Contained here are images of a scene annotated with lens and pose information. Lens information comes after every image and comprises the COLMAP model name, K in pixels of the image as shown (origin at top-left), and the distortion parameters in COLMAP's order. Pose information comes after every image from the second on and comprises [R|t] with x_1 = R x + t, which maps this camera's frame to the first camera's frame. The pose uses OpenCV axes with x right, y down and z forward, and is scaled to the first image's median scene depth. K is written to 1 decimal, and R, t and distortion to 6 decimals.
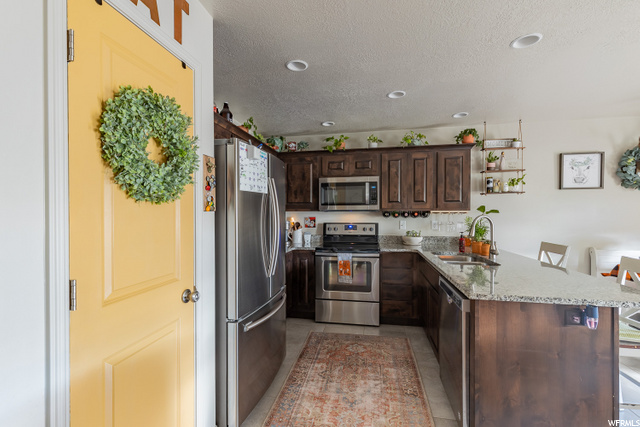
lens RADIAL K [[288.5, 0, 317.8], [0, 288.5, 212.6], [0, 0, 1]] dist [0.009105, -0.001396]
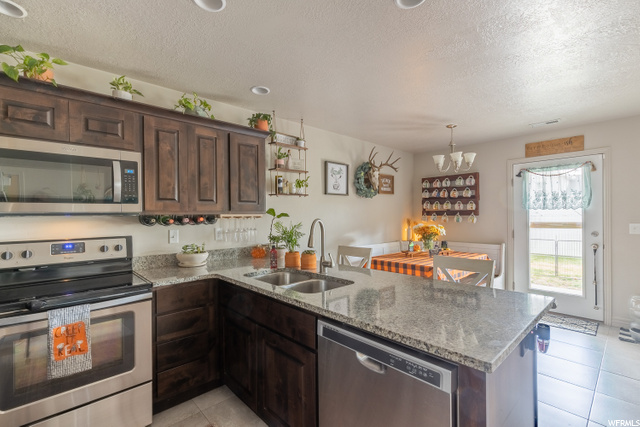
lens RADIAL K [[288.5, 0, 318.5], [0, 288.5, 217.9], [0, 0, 1]] dist [0.009105, -0.001396]
pose [[0.592857, -0.010316, 0.805241, -0.039324], [0.010773, 0.999930, 0.004879, 0.001522], [-0.805236, 0.005782, 0.592927, 0.394135]]
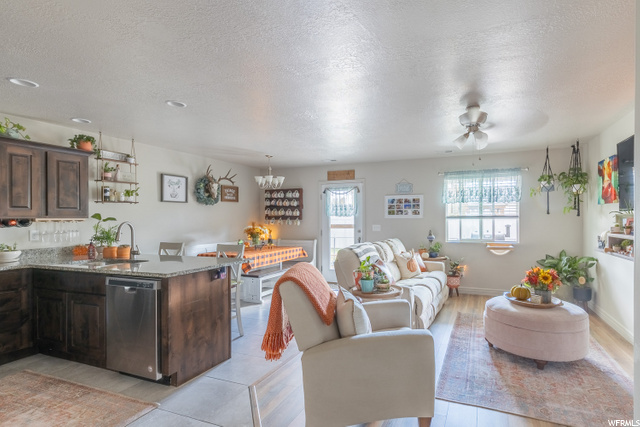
lens RADIAL K [[307.6, 0, 373.9], [0, 307.6, 218.7], [0, 0, 1]] dist [0.002797, -0.000478]
pose [[0.144174, -0.001434, 0.989551, -0.373311], [0.007352, 0.999973, 0.000378, 0.001261], [-0.989525, 0.007221, 0.144181, -0.118802]]
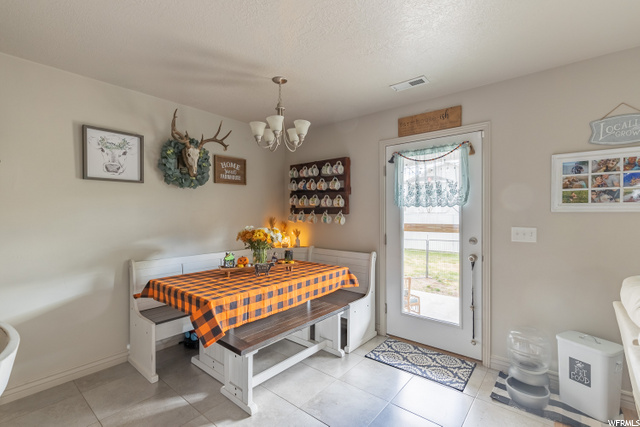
lens RADIAL K [[288.5, 0, 315.8], [0, 288.5, 215.9], [0, 0, 1]] dist [0.009105, -0.001396]
pose [[0.481084, -0.010498, 0.876612, 0.512449], [0.004395, 0.999945, 0.009563, 0.000531], [-0.876664, -0.000748, 0.481103, 0.214482]]
